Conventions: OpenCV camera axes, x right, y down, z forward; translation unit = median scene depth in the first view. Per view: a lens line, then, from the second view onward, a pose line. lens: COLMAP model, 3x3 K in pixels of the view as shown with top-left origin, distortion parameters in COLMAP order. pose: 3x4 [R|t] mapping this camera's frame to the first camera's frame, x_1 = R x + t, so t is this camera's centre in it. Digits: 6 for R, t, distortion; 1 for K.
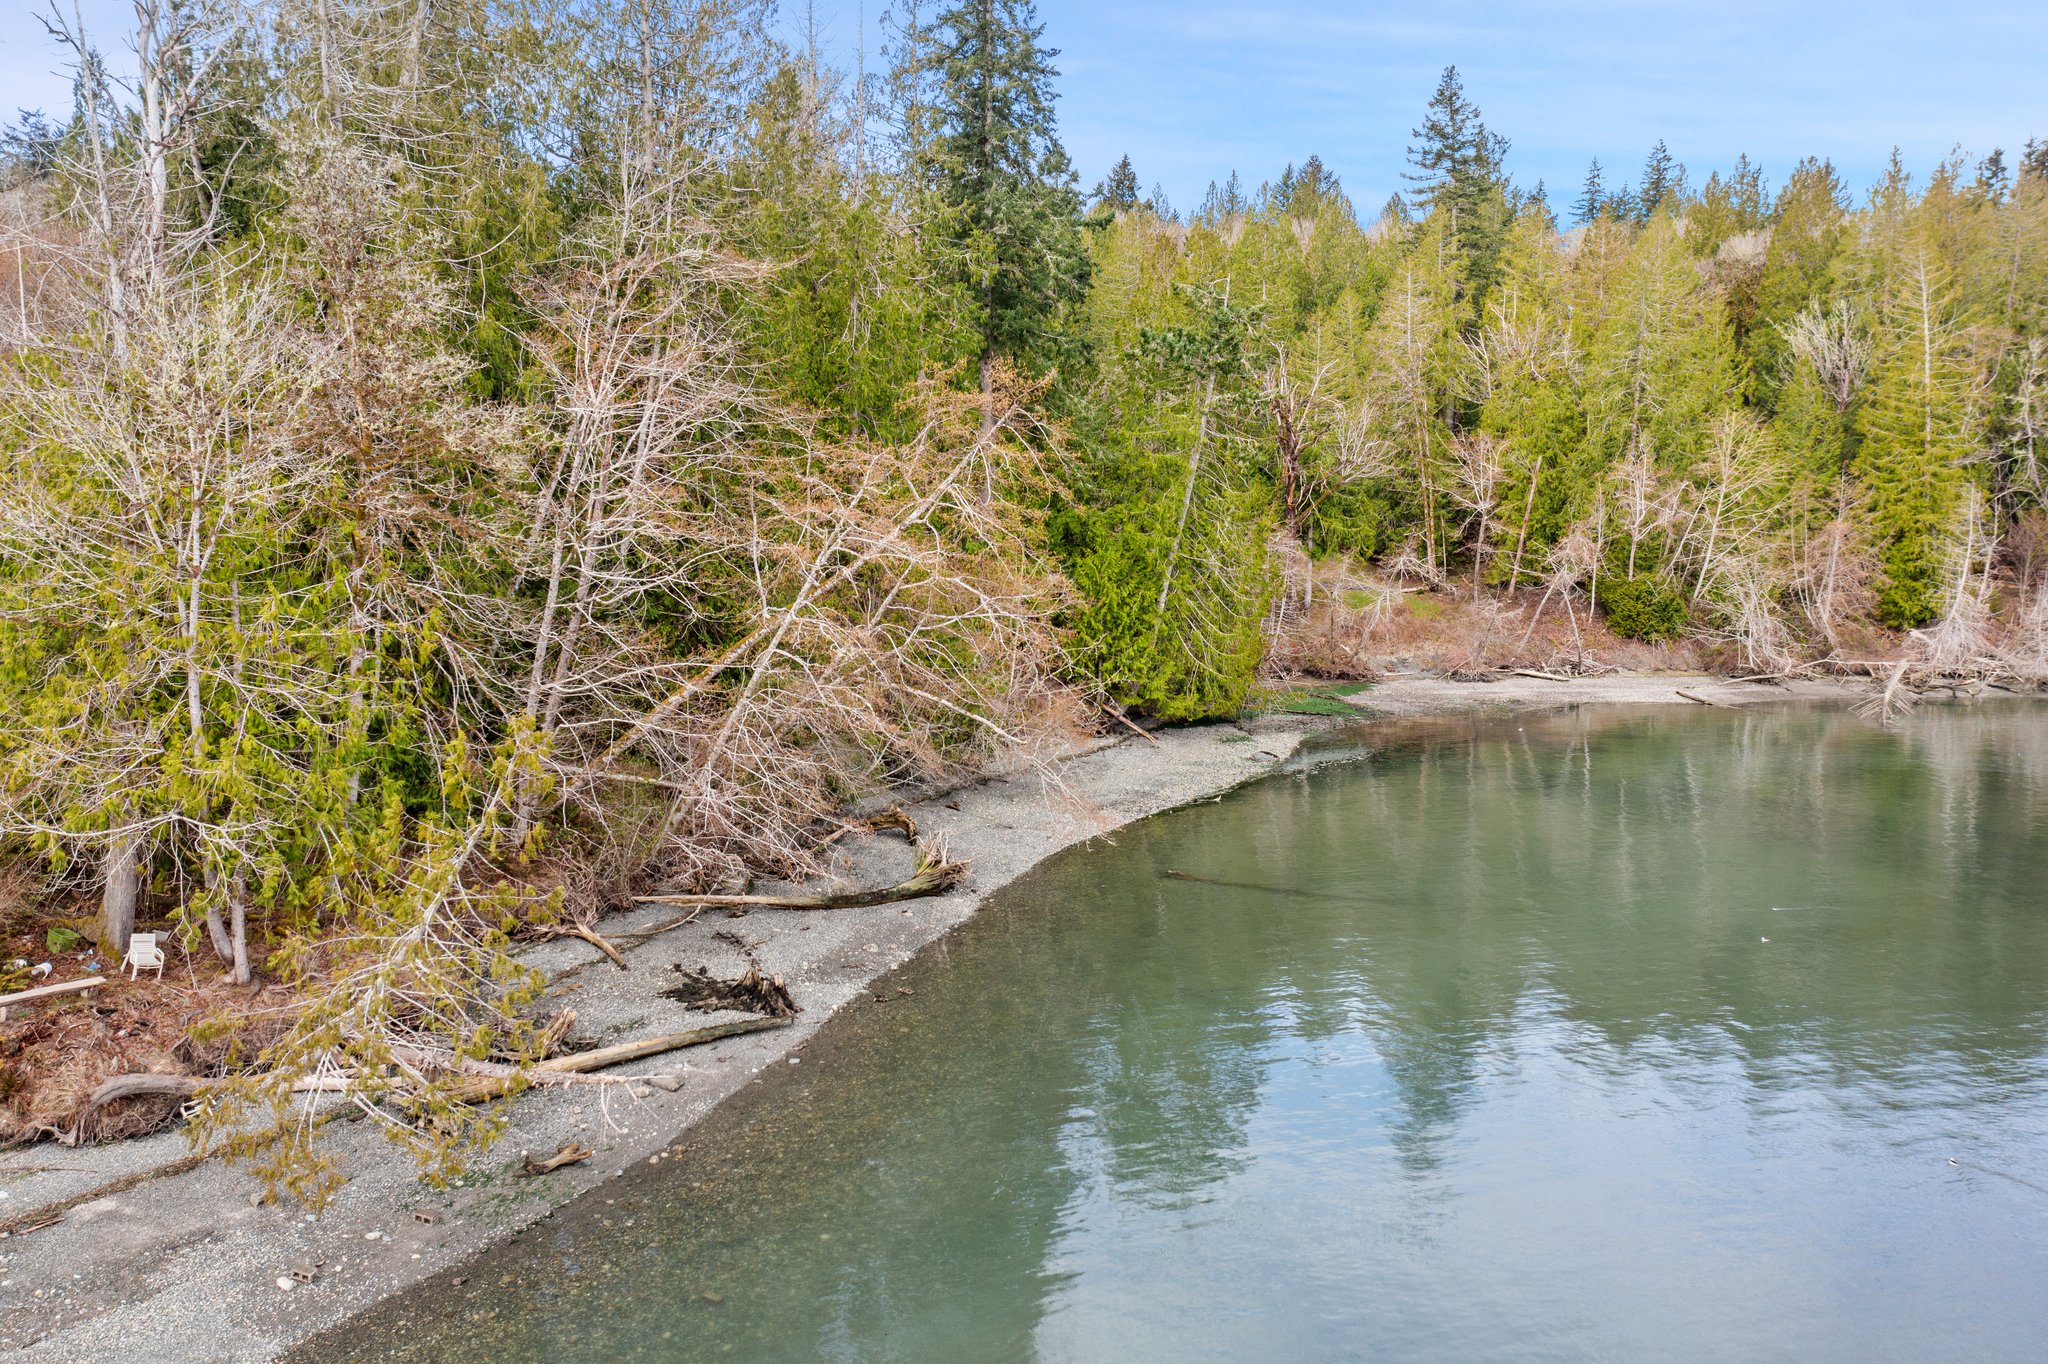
lens RADIAL K [[1614.5, 0, 1028.7], [0, 1614.5, 694.8], [0, 0, 1]] dist [-0.031873, 0.009242]
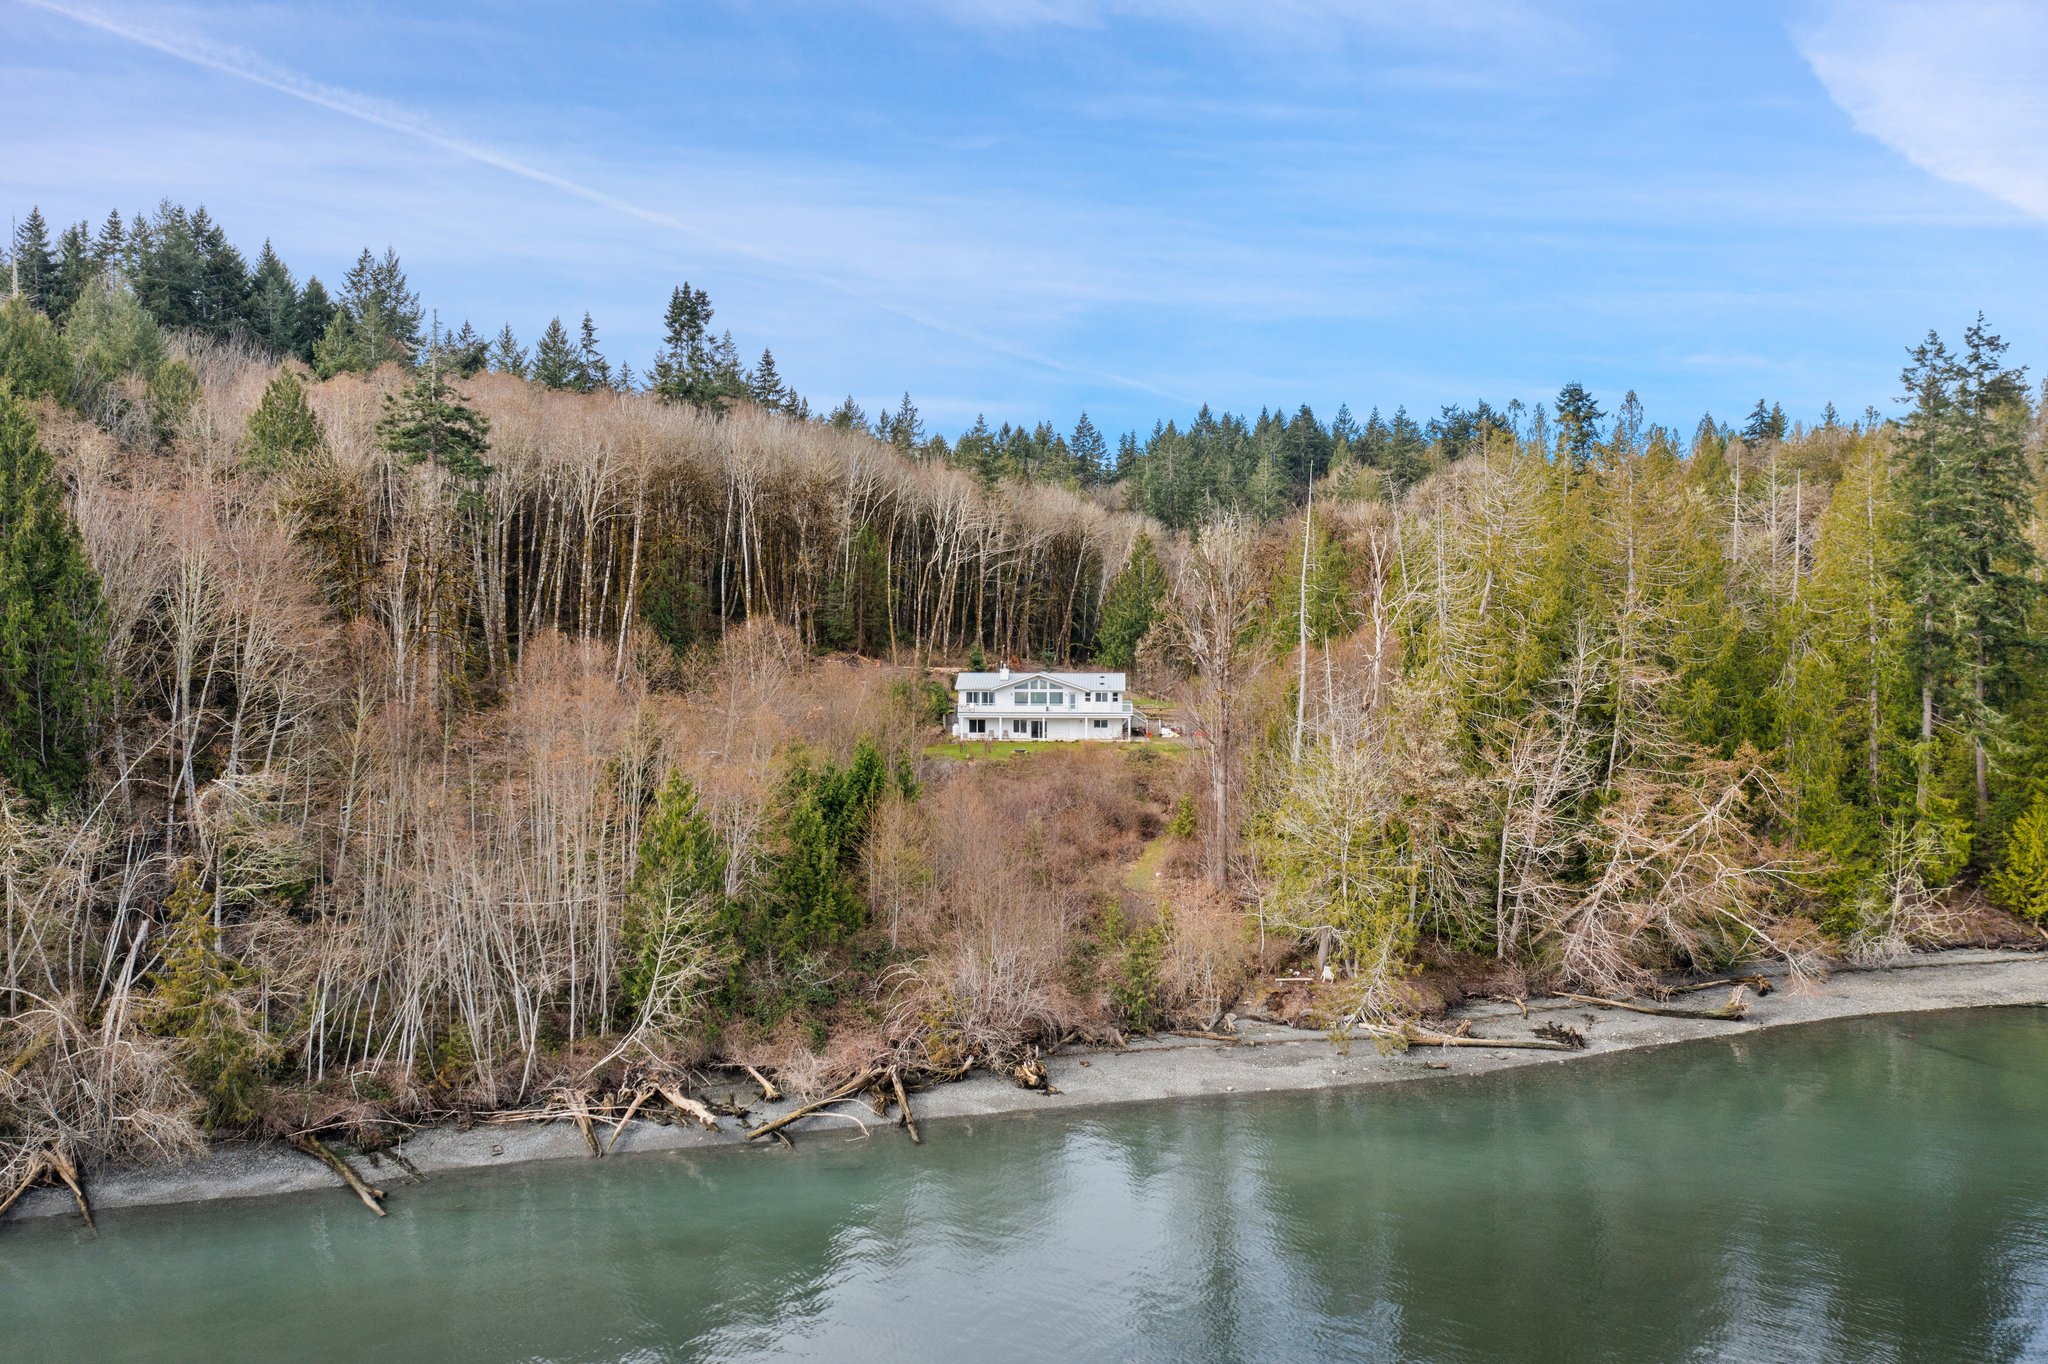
lens RADIAL K [[1614.5, 0, 1023.0], [0, 1614.5, 689.6], [0, 0, 1]] dist [-0.031873, 0.009242]
pose [[0.670253, 0.008845, -0.742080, 1.265007], [-0.075969, 0.995494, -0.056751, -0.144013], [0.738235, 0.094412, 0.667904, -1.427327]]
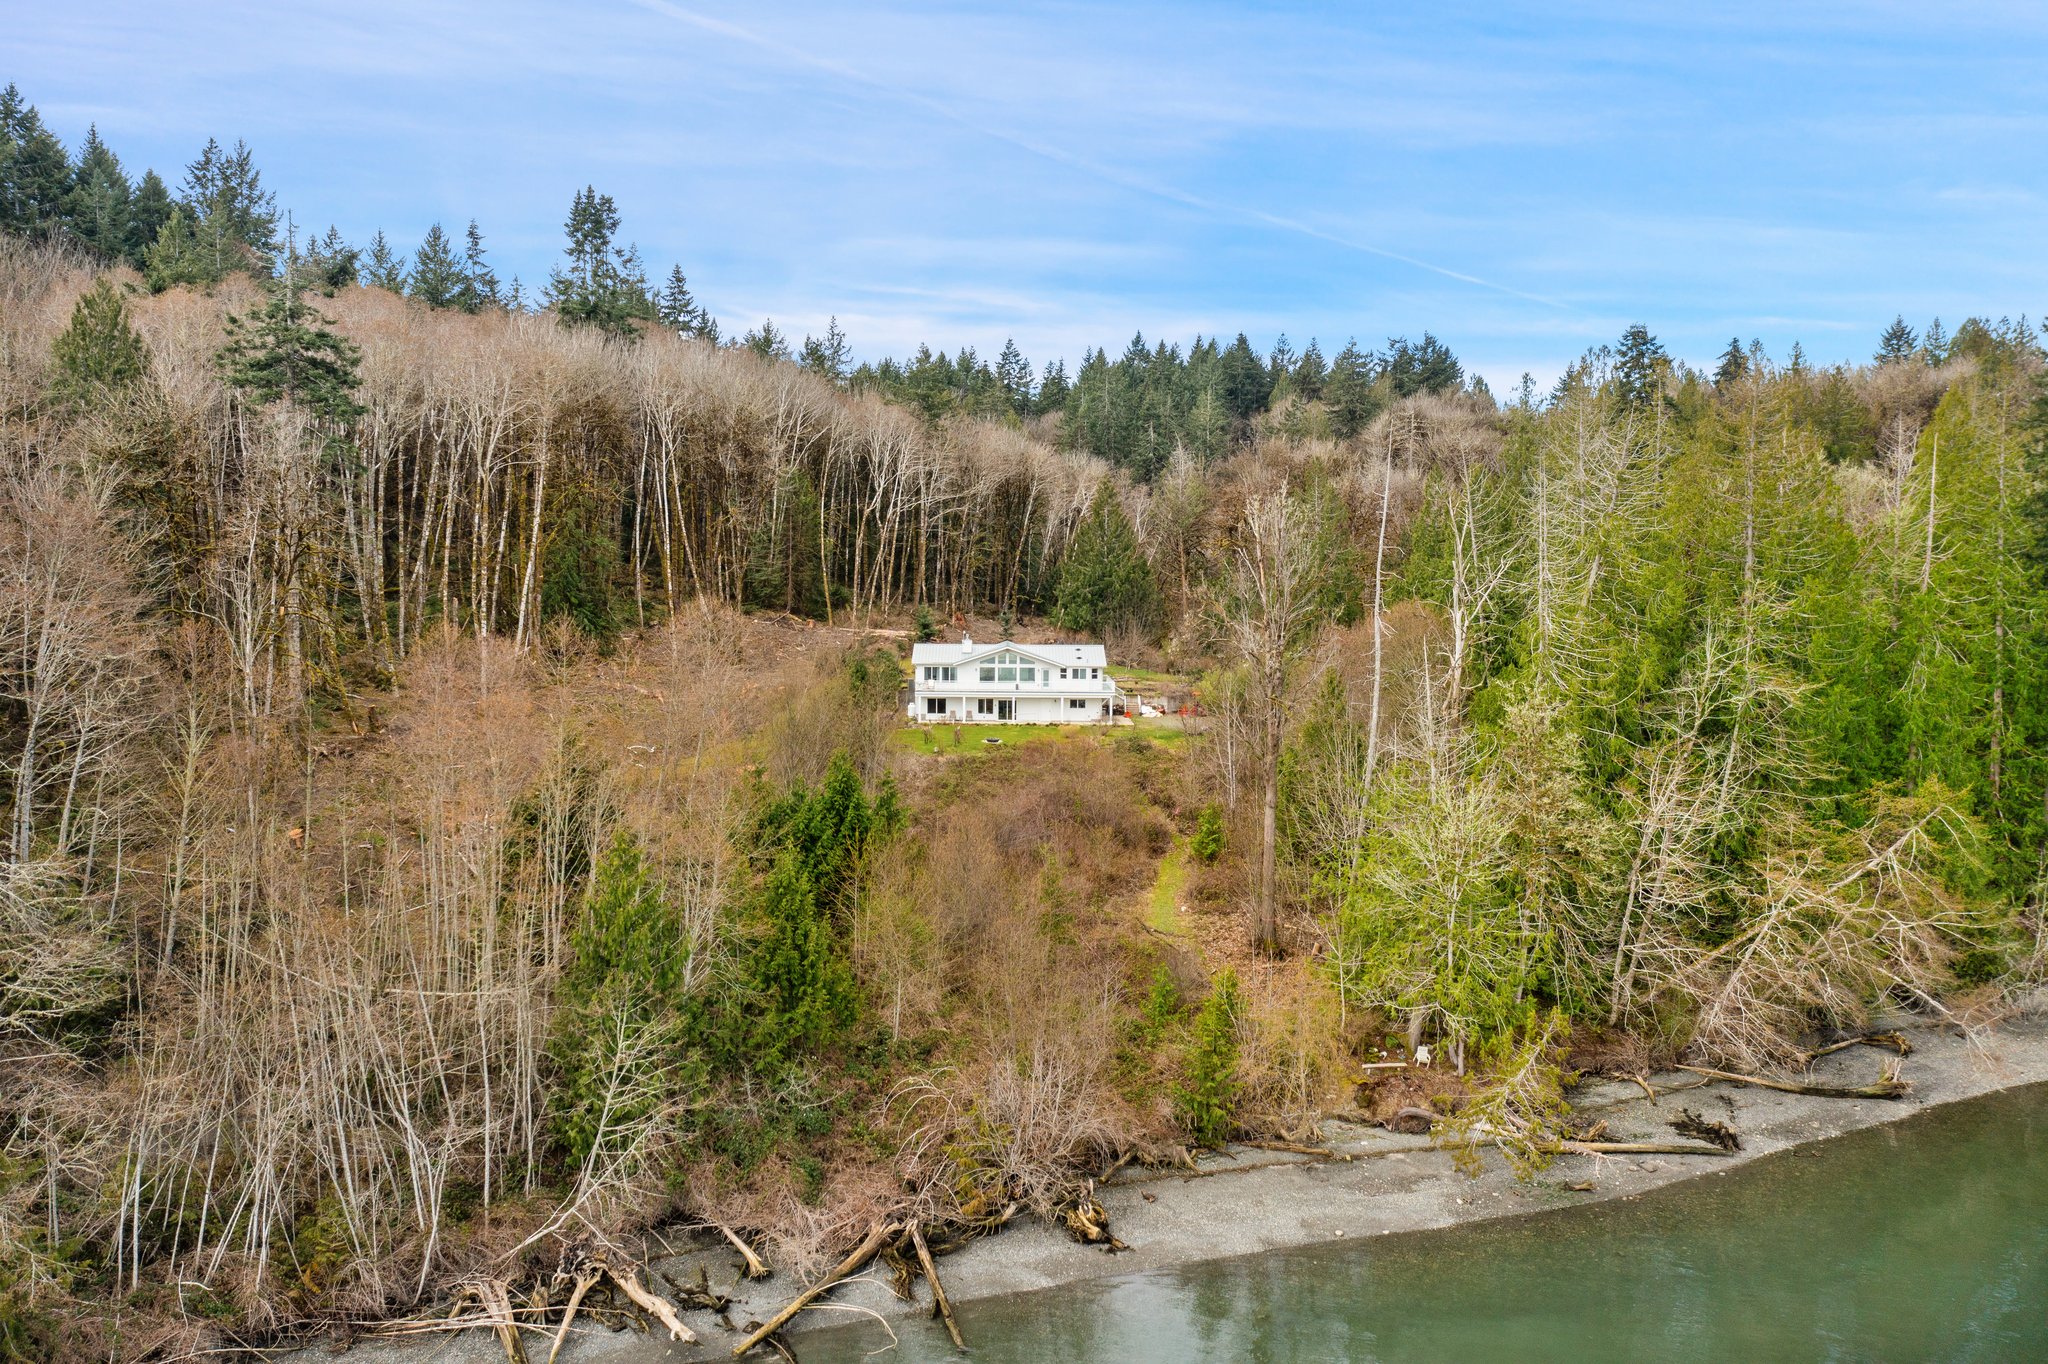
lens RADIAL K [[1614.5, 0, 1023.4], [0, 1614.5, 689.8], [0, 0, 1]] dist [-0.031873, 0.009242]
pose [[0.719673, 0.045987, -0.692789, 0.654328], [-0.077195, 0.996918, -0.014015, -0.304949], [0.690009, 0.063565, 0.721004, -1.173289]]
